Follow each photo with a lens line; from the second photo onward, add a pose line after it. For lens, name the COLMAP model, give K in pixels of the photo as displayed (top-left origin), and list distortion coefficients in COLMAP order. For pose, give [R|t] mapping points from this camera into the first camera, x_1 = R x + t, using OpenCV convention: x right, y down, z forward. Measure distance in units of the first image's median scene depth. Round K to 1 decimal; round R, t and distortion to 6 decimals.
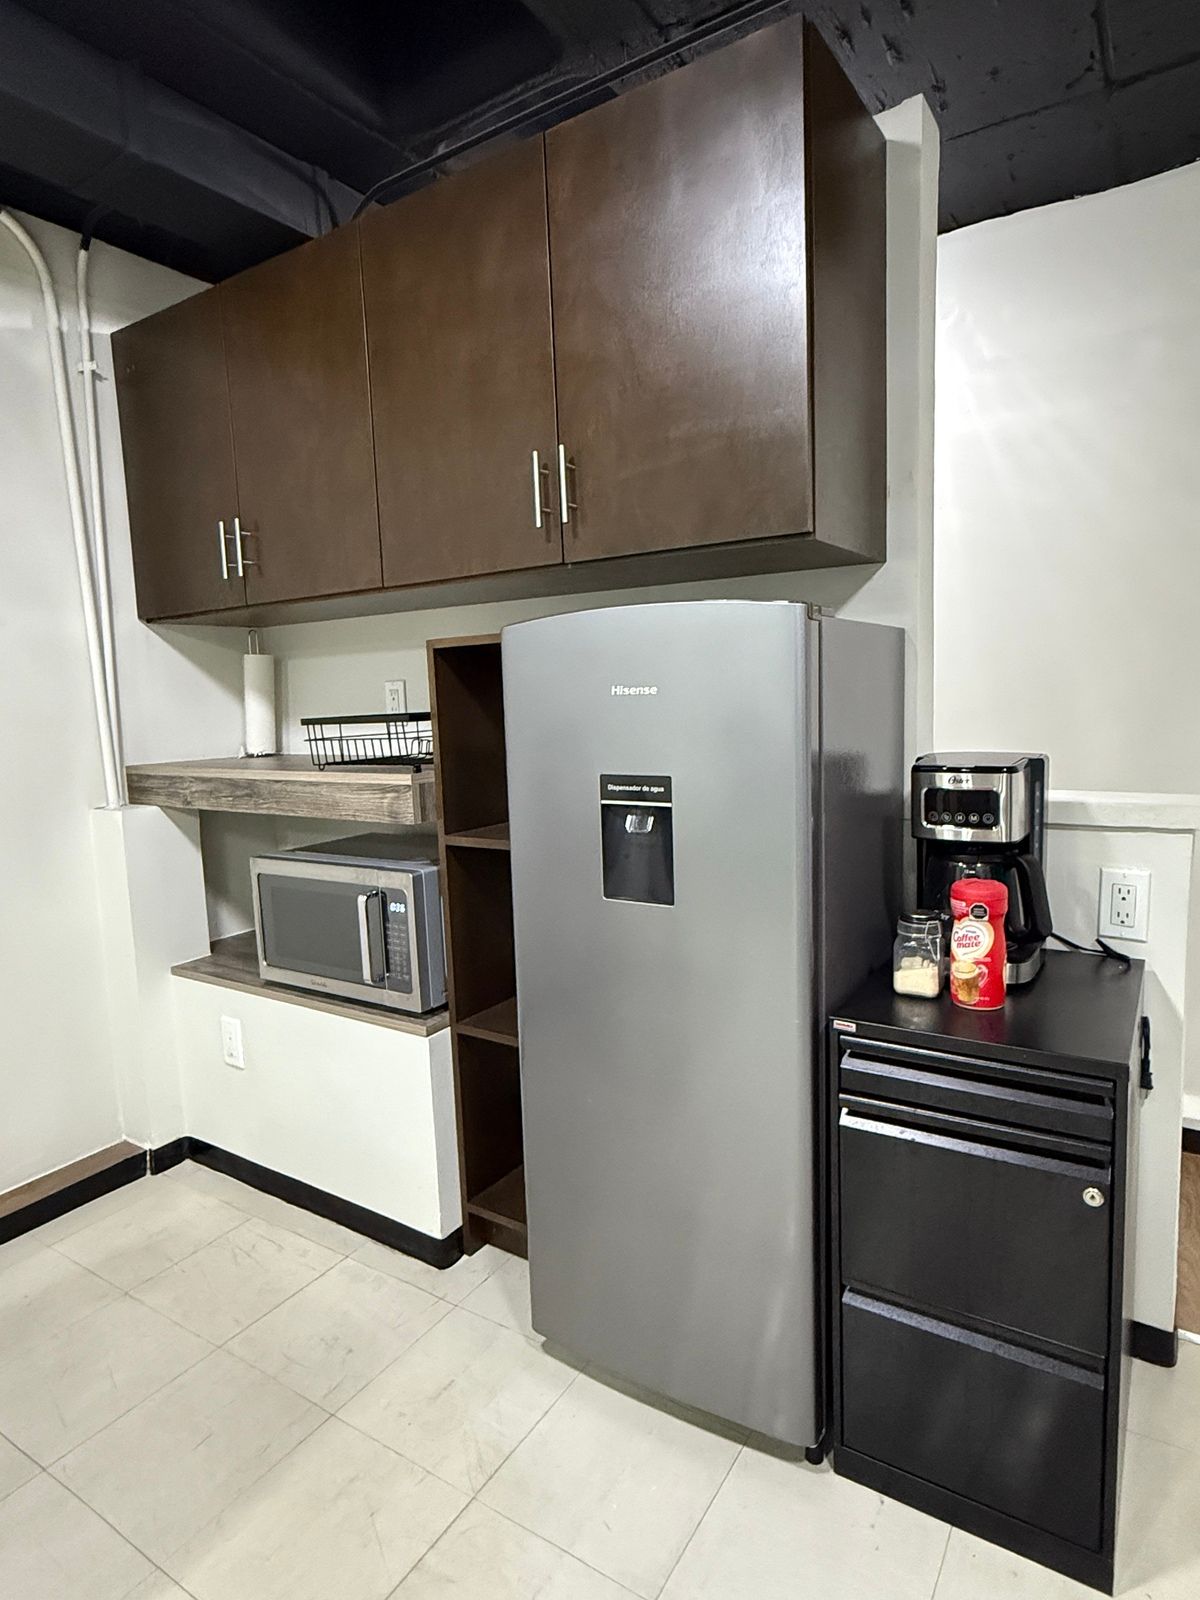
lens RADIAL K [[897.8, 0, 600.3], [0, 897.8, 795.5], [0, 0, 1]] dist [0.004148, 0.001058]
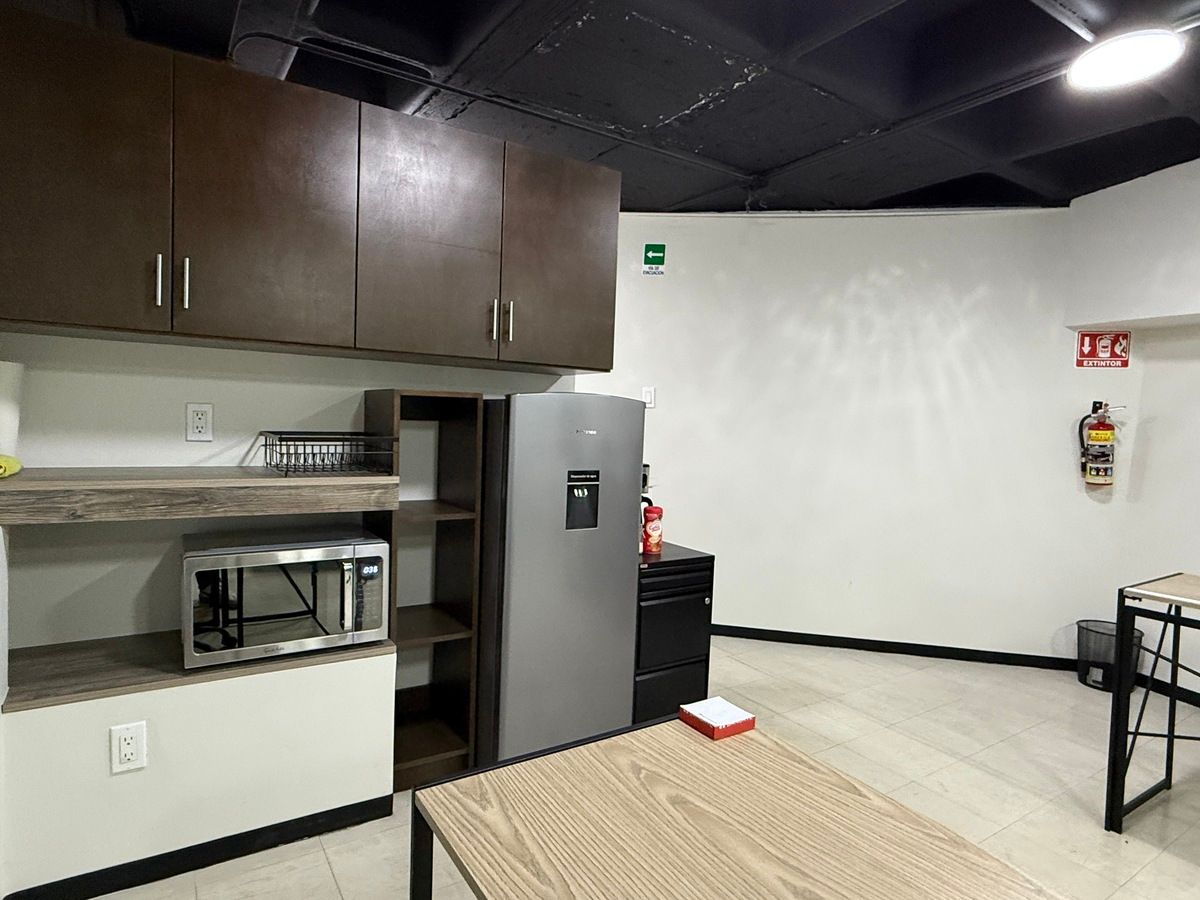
lens RADIAL K [[683.6, 0, 598.6], [0, 683.6, 449.1], [0, 0, 1]] dist [0.002627, -0.000053]
pose [[0.408475, 0.010319, 0.912711, -1.086634], [0.054604, 0.997869, -0.035719, -0.009311], [-0.911135, 0.064428, 0.407041, 0.209068]]
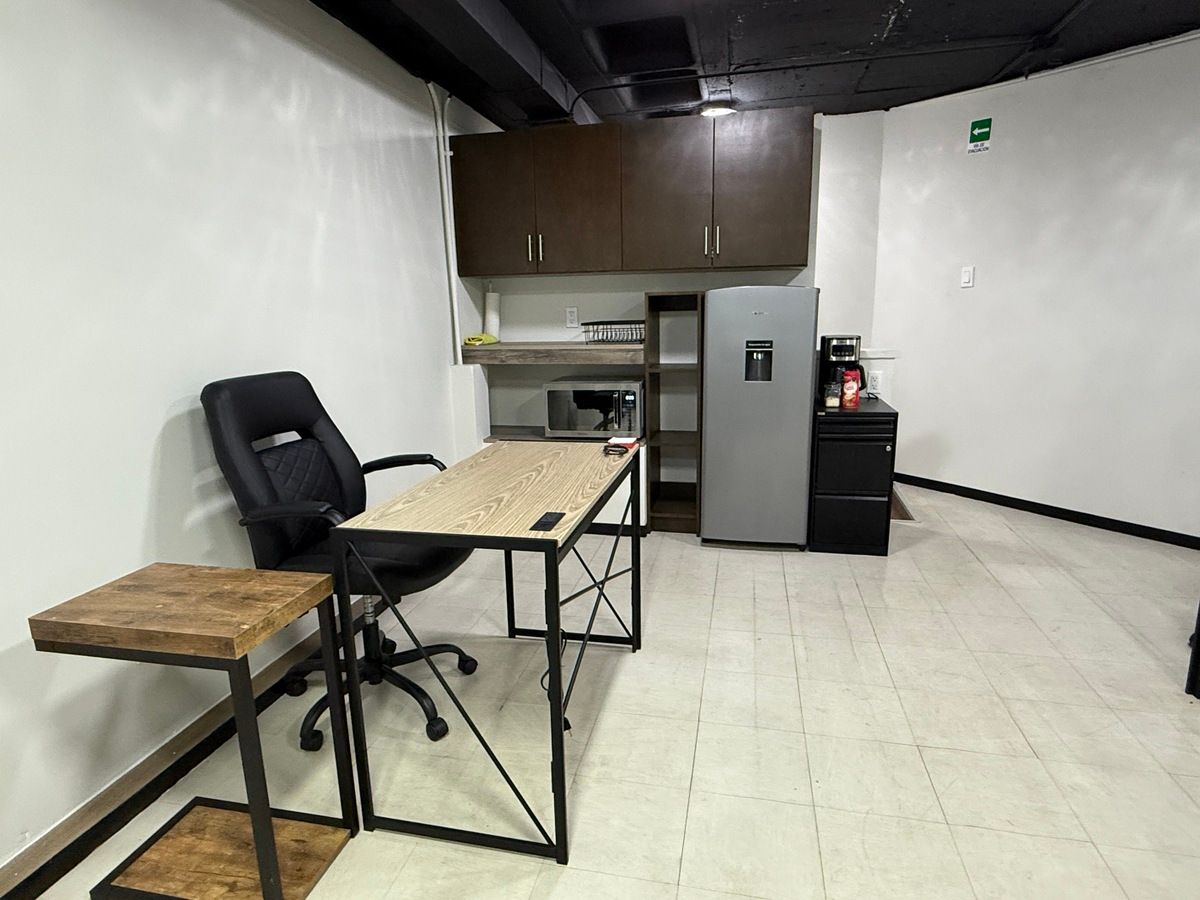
lens RADIAL K [[683.6, 0, 598.6], [0, 683.6, 449.1], [0, 0, 1]] dist [0.002627, -0.000053]
pose [[0.938605, -0.051871, 0.341072, -0.984542], [0.025097, 0.996279, 0.082453, 0.107838], [-0.344080, -0.068831, 0.936414, -0.801265]]
